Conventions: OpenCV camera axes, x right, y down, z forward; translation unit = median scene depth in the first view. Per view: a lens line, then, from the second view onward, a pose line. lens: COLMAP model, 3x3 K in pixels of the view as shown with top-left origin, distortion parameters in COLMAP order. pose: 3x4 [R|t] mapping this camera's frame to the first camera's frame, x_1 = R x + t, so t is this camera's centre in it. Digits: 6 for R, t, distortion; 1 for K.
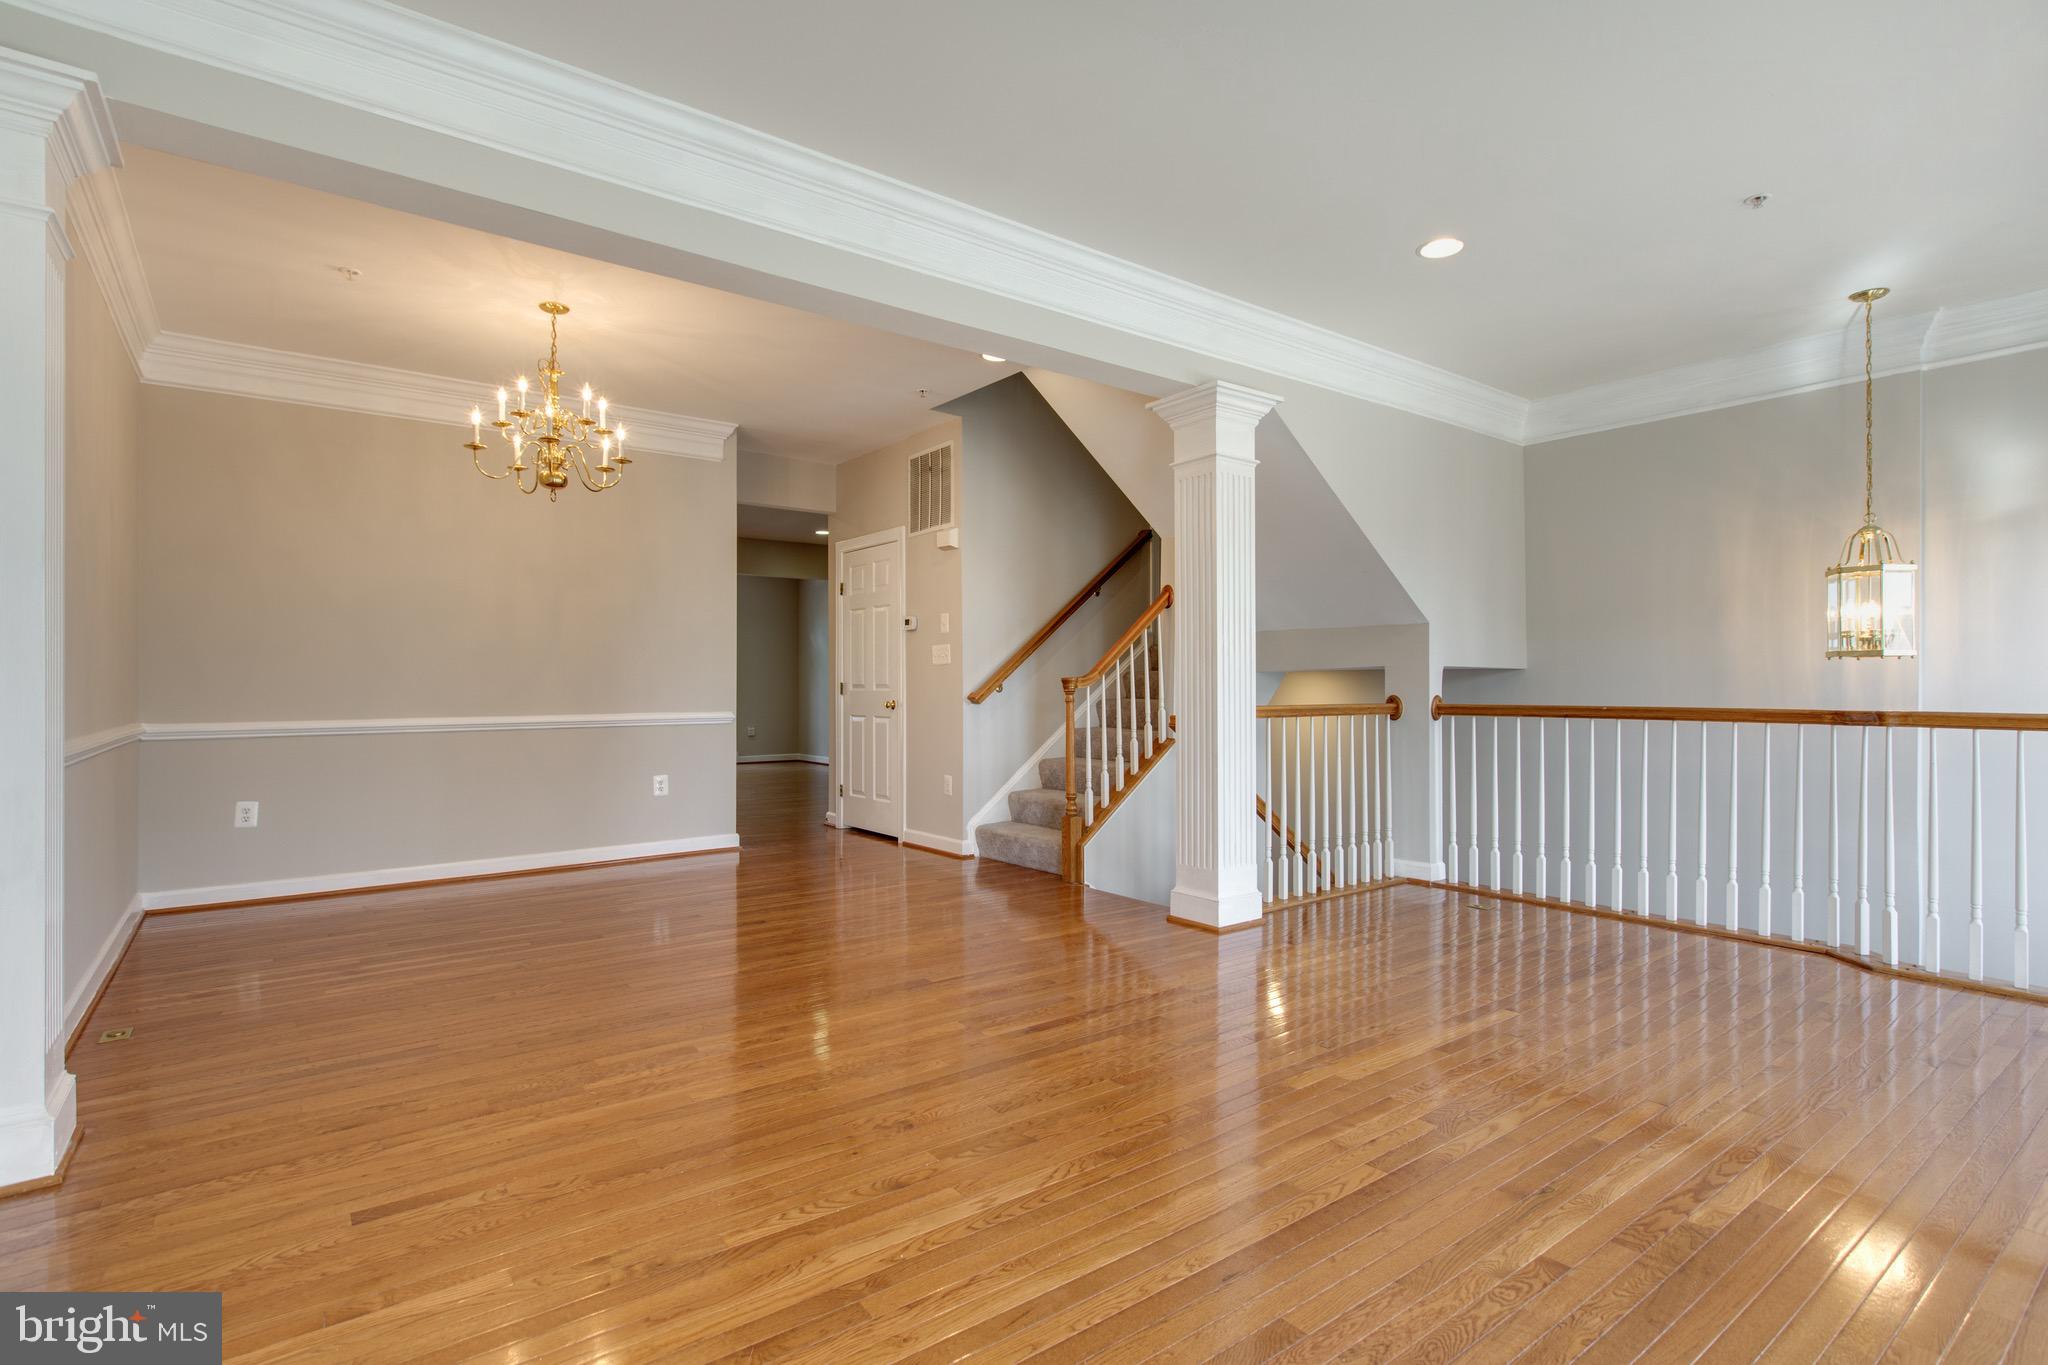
lens RADIAL K [[990.9, 0, 1017.2], [0, 990.9, 683.0], [0, 0, 1]] dist [0.002340, 0.000452]
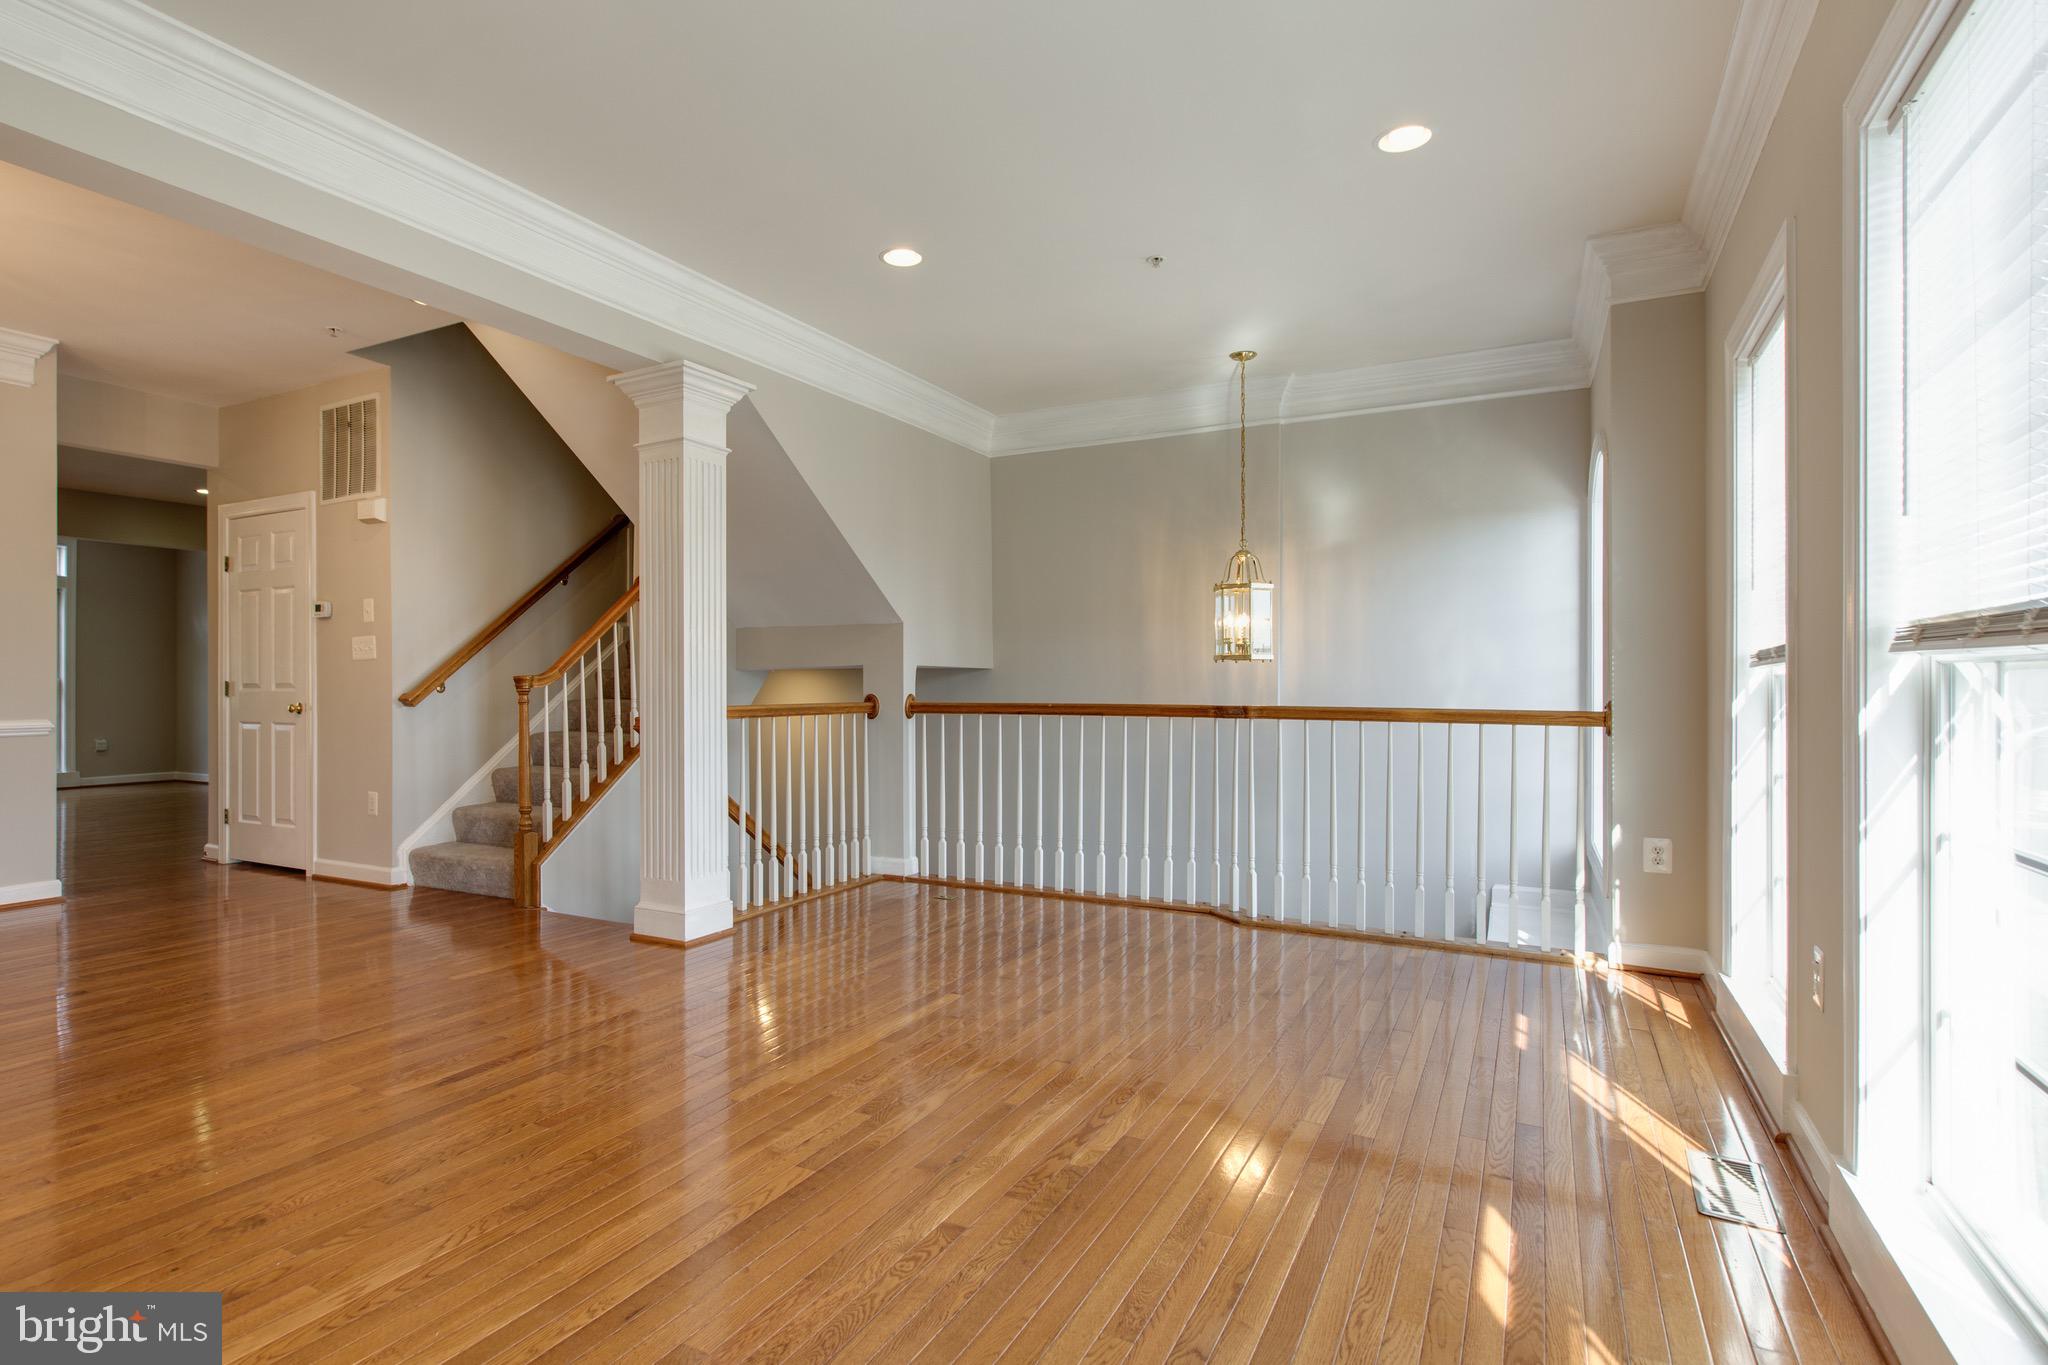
lens RADIAL K [[1046.9, 0, 949.4], [0, 1046.9, 684.6], [0, 0, 1]] dist [0.001421, 0.000294]
pose [[0.917919, -0.000317, 0.396768, 0.039347], [-0.000675, 0.999997, 0.002360, 0.000124], [-0.396767, -0.002435, 0.917916, -0.012017]]
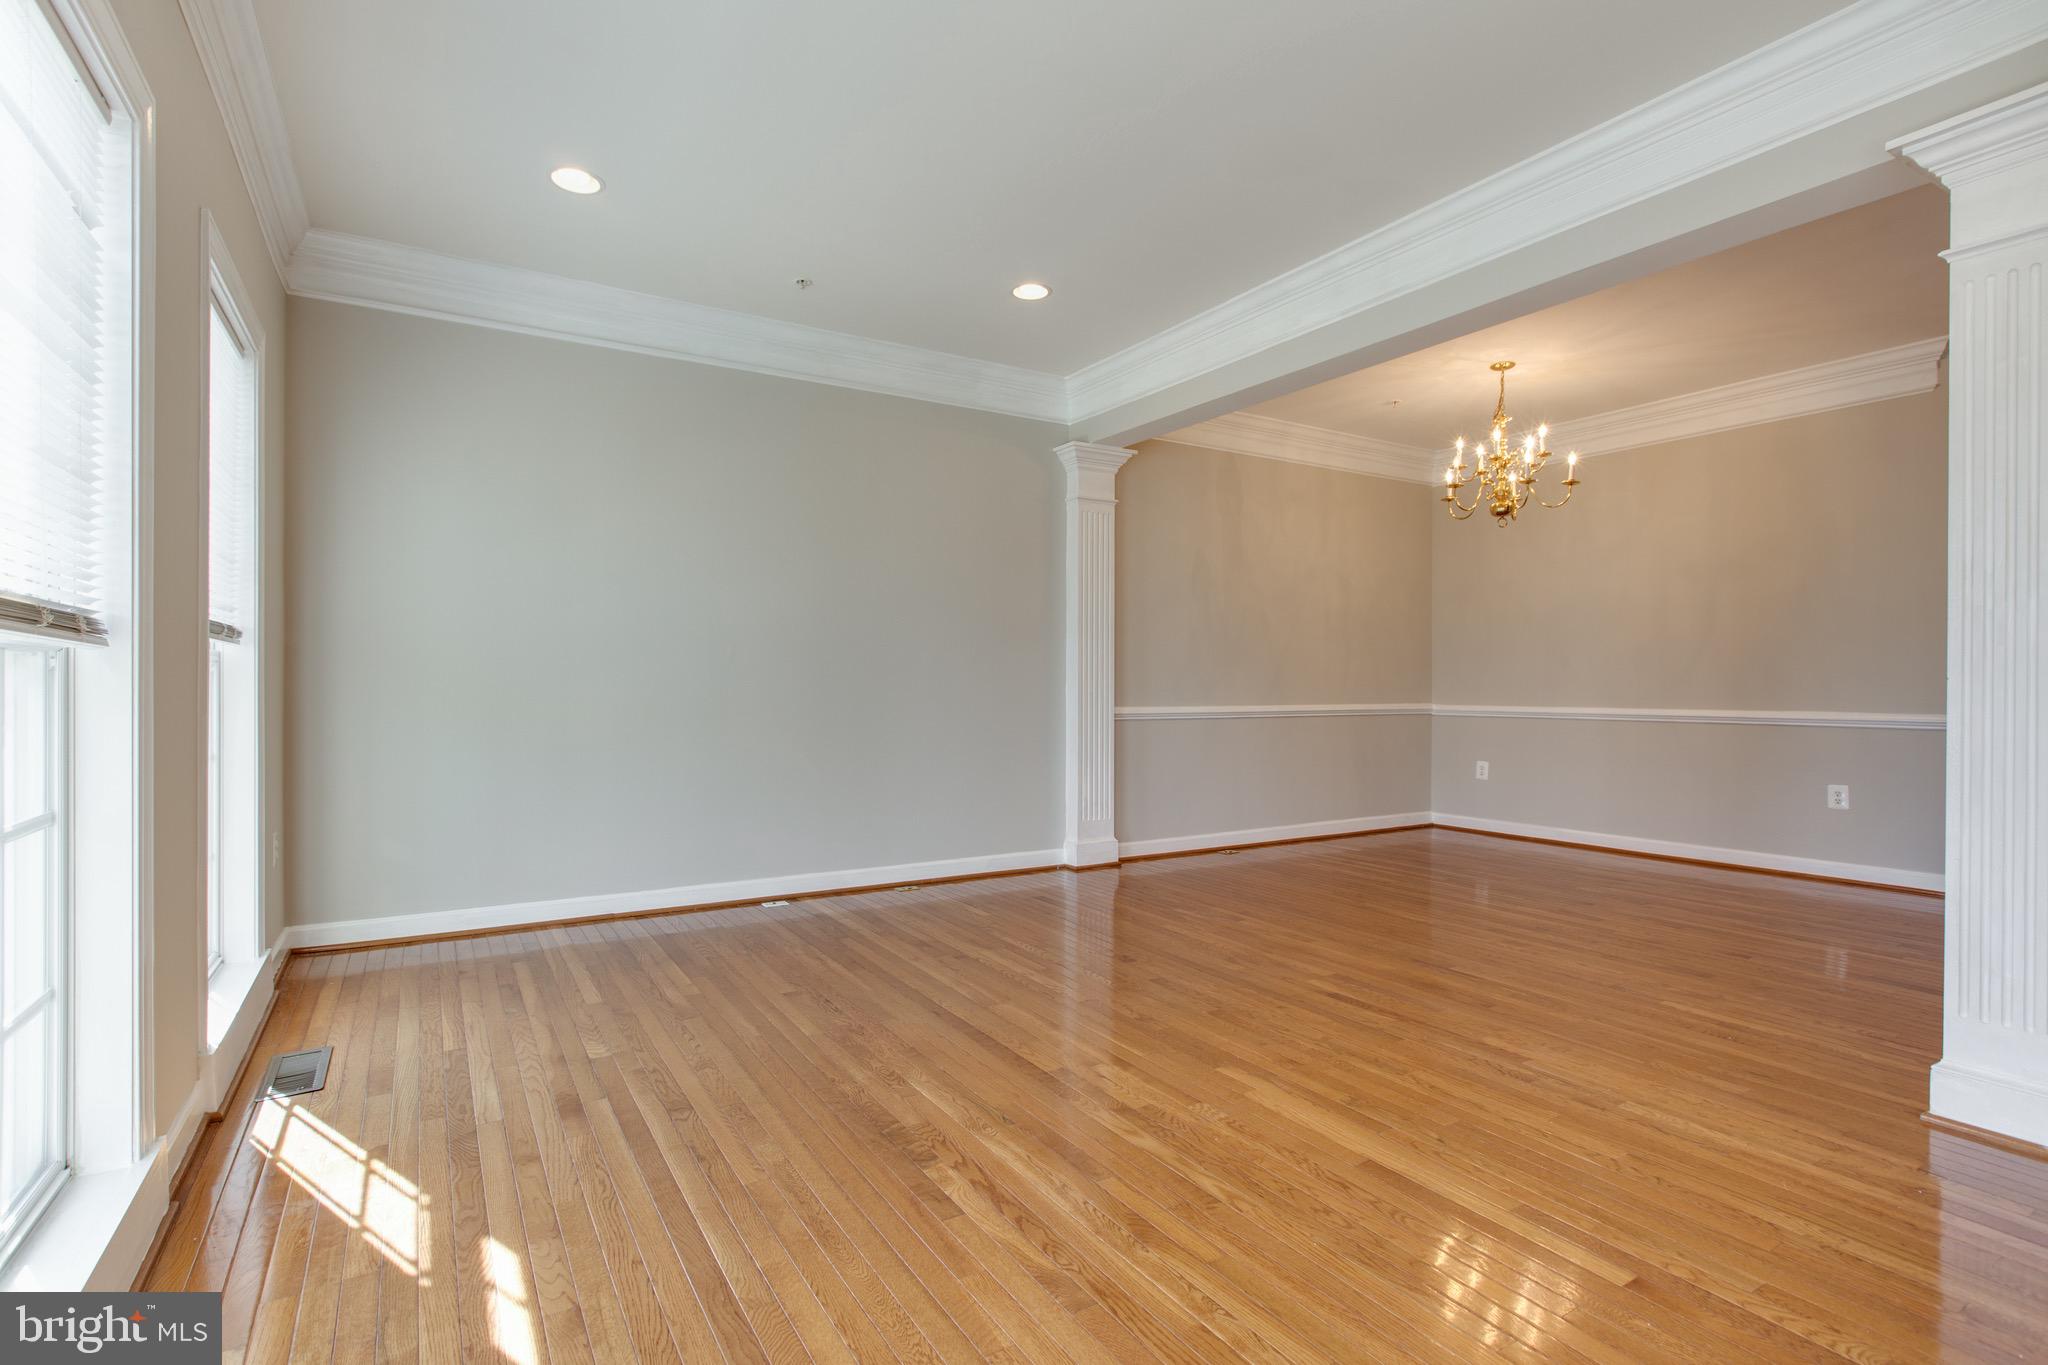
lens RADIAL K [[976.6, 0, 1011.9], [0, 976.6, 683.7], [0, 0, 1]] dist [-0.000484, -0.000507]
pose [[-0.101513, 0.002598, -0.994831, 0.805450], [-0.000119, 0.999997, 0.002623, 0.004944], [0.994834, 0.000385, -0.101512, 0.549545]]
